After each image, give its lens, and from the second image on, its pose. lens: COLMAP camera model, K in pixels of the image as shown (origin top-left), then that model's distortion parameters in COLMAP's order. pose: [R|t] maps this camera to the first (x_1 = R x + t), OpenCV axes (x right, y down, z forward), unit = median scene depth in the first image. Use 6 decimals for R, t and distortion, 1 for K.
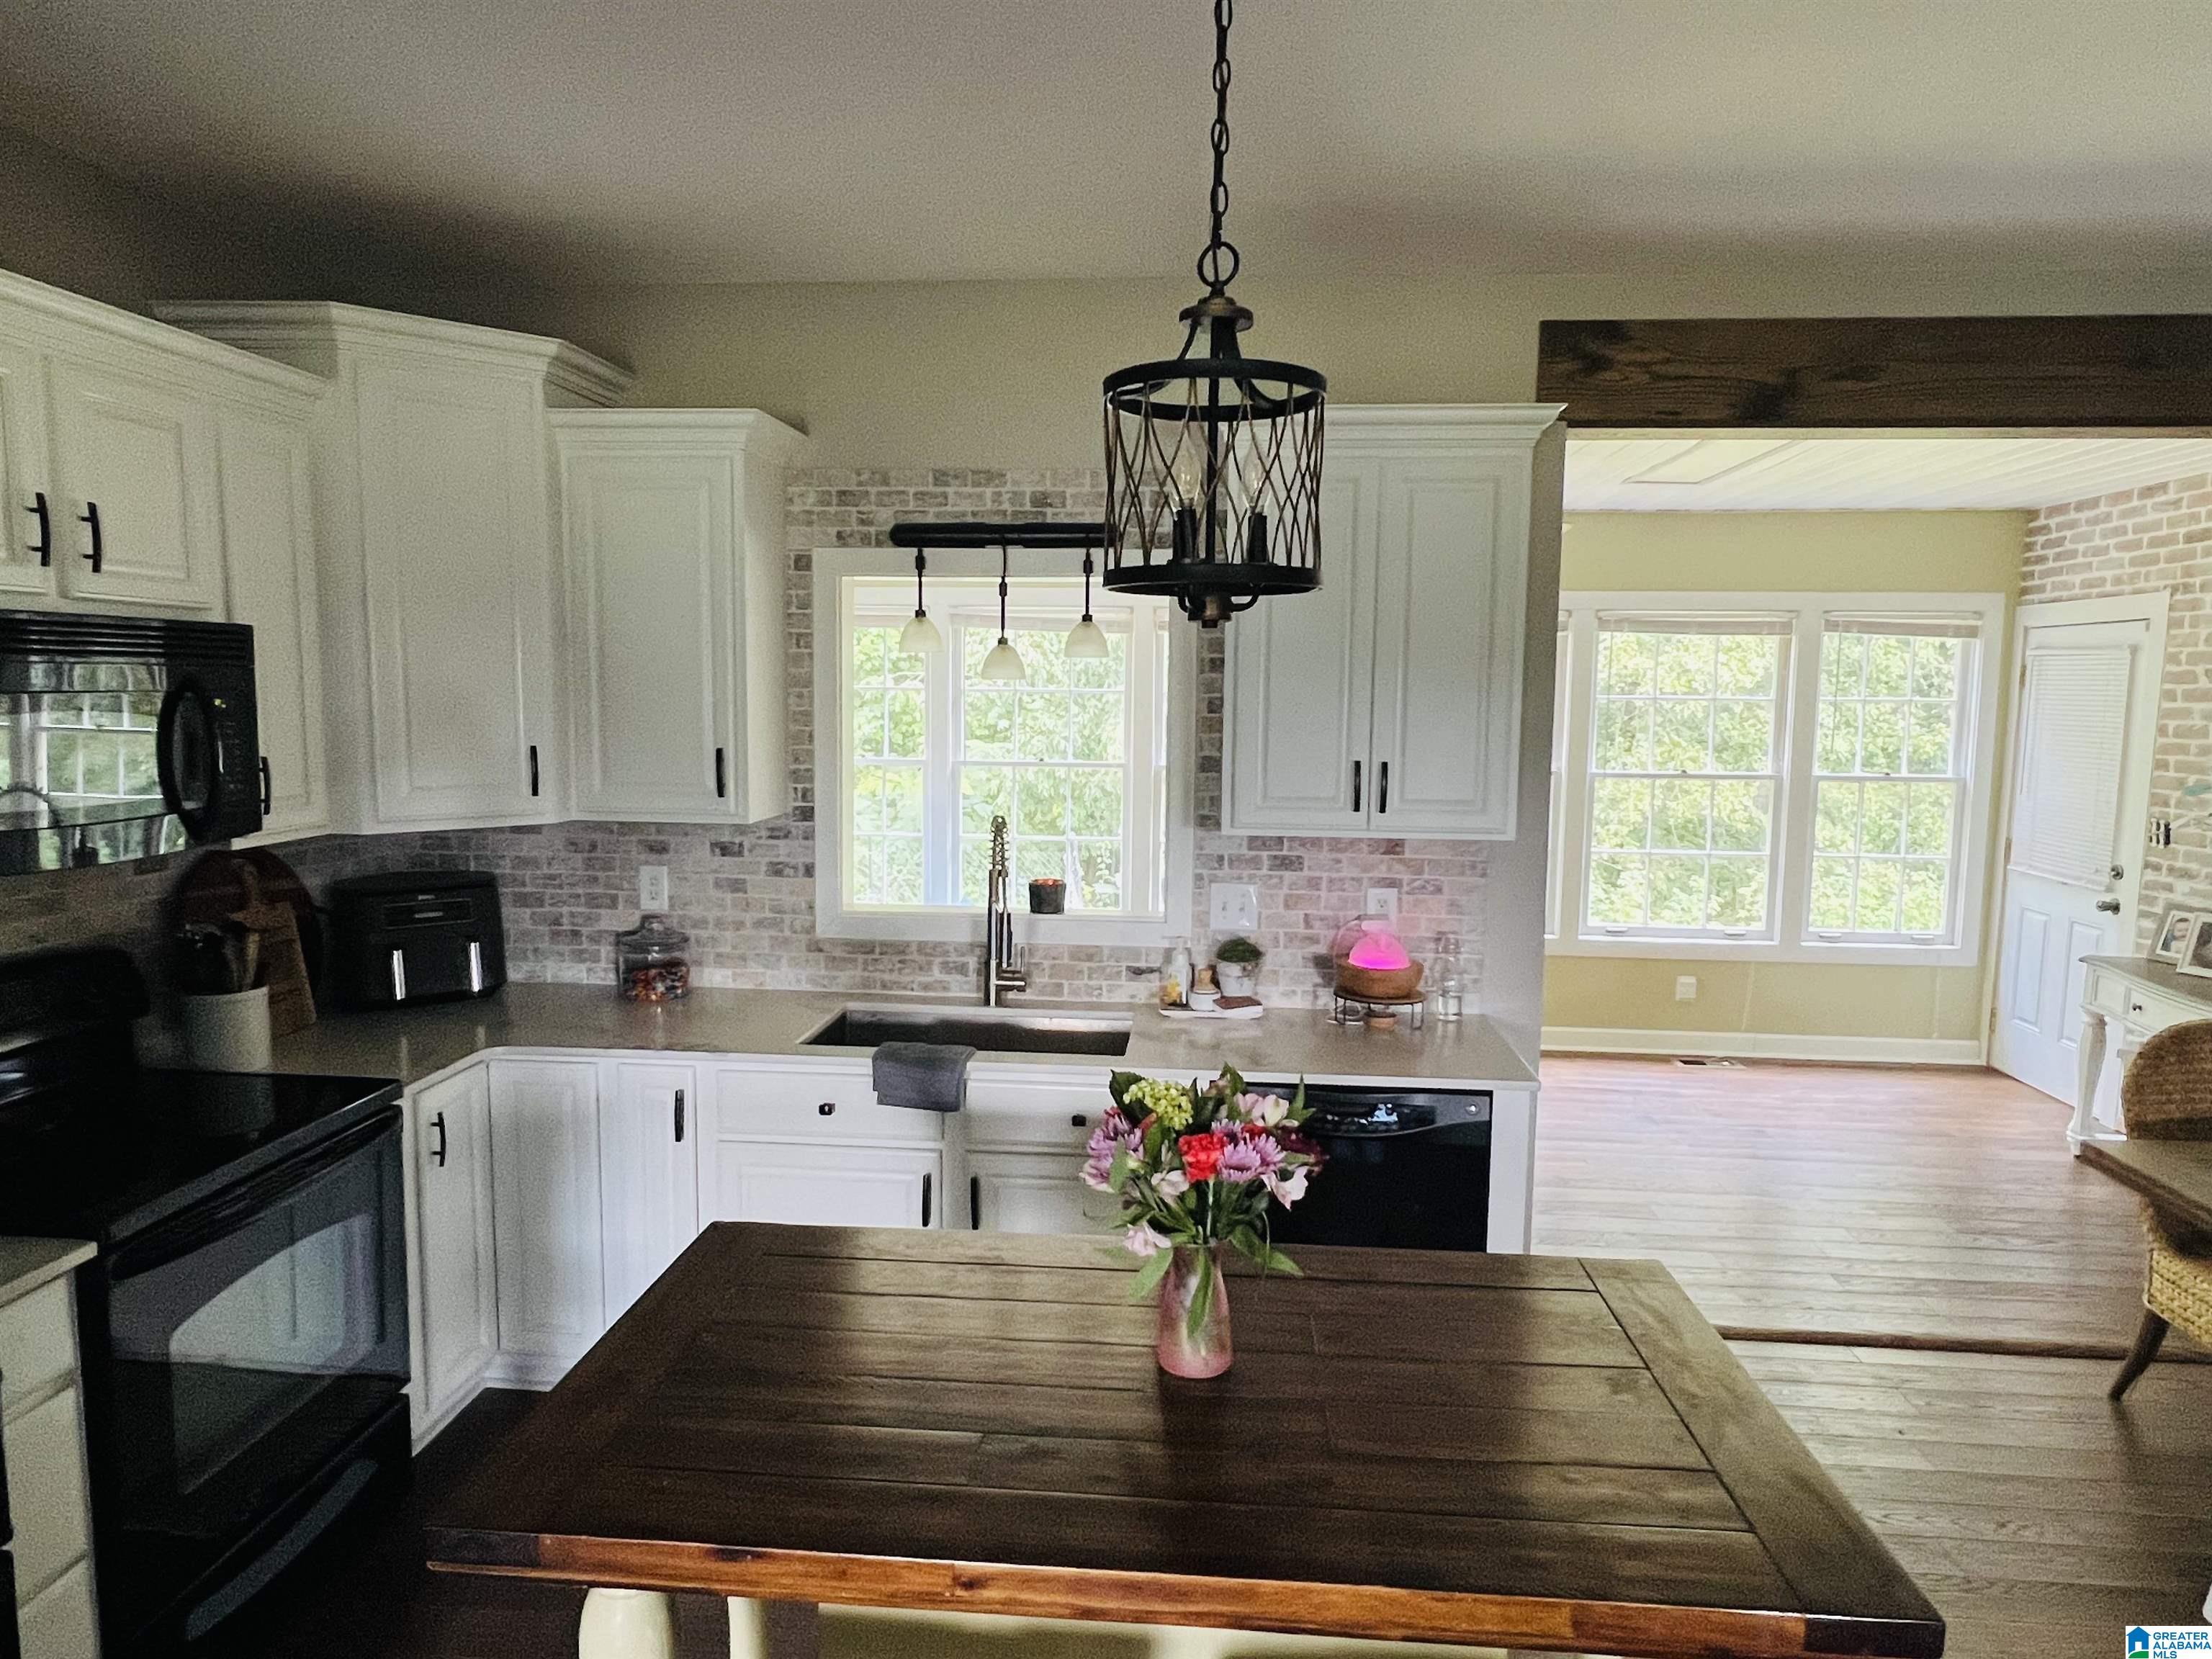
lens RADIAL K [[1357.5, 0, 1104.3], [0, 1357.5, 832.2], [0, 0, 1]] dist [-0.002035, -0.000737]
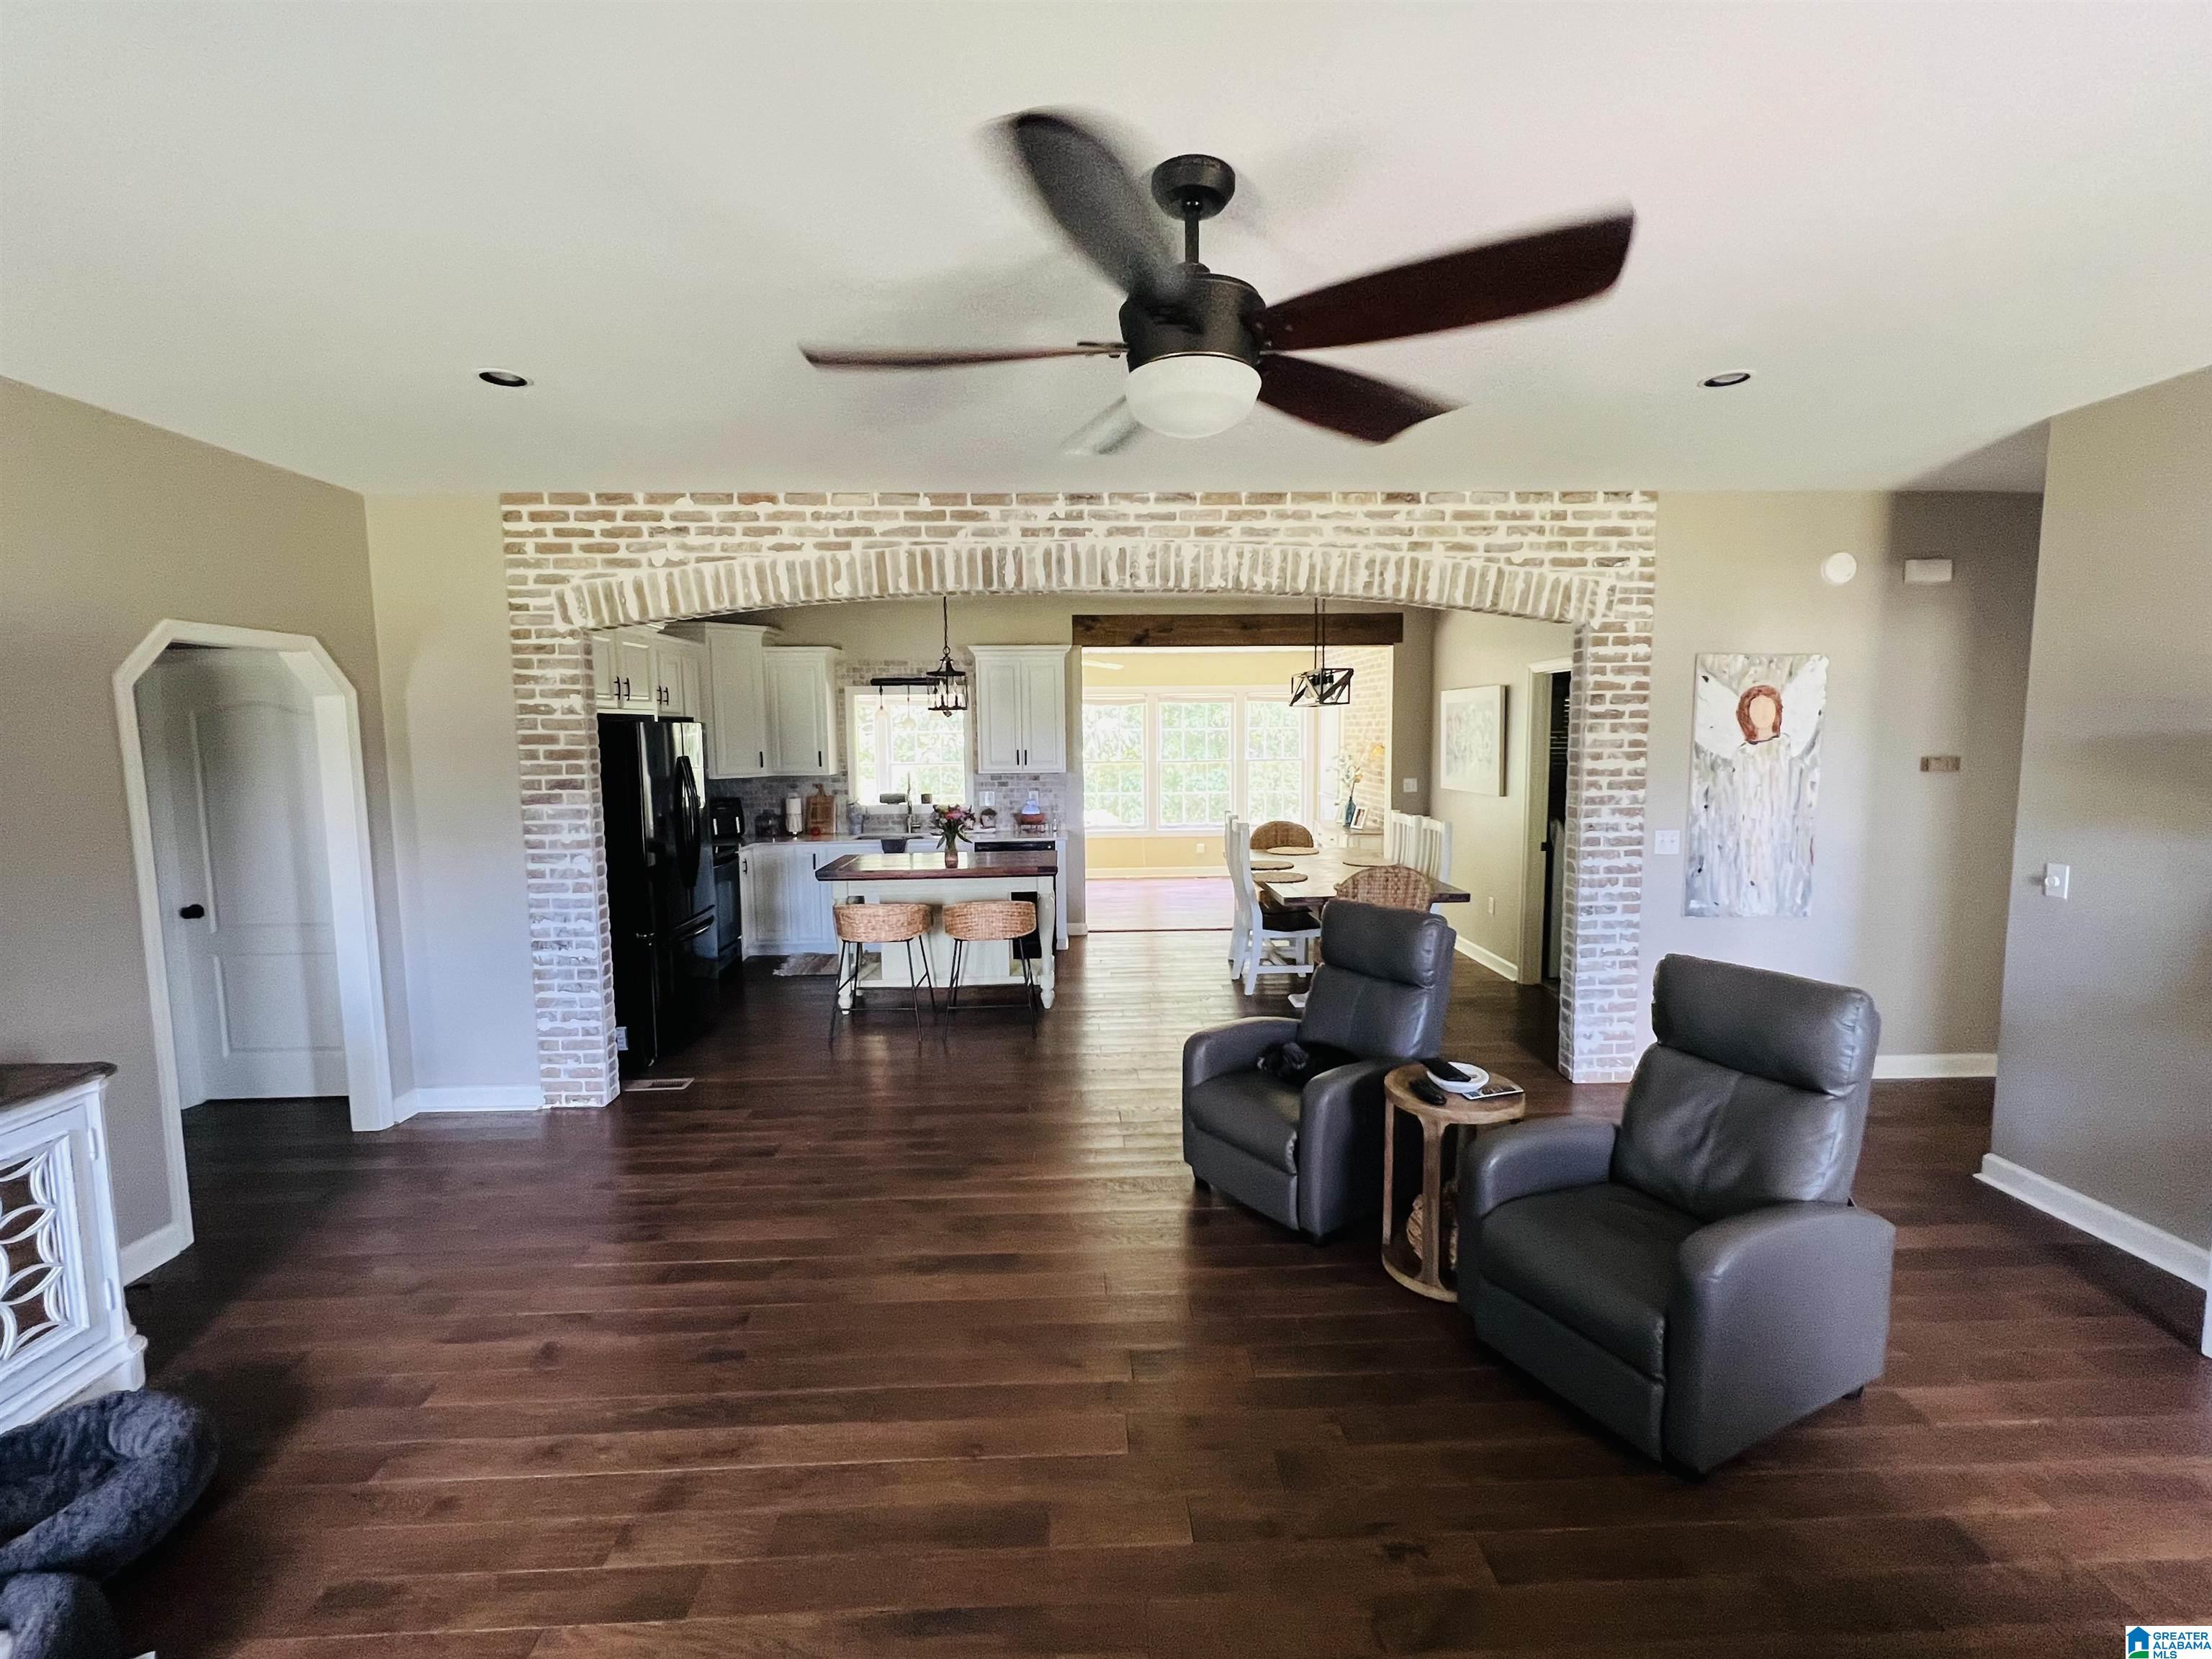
lens RADIAL K [[964.1, 0, 1113.3], [0, 964.1, 828.5], [0, 0, 1]] dist [0.000552, 0.000005]
pose [[0.990551, -0.035677, 0.132426, 0.086928], [0.036148, 0.999346, -0.001151, 0.136943], [-0.132299, 0.005927, 0.991192, -1.243515]]
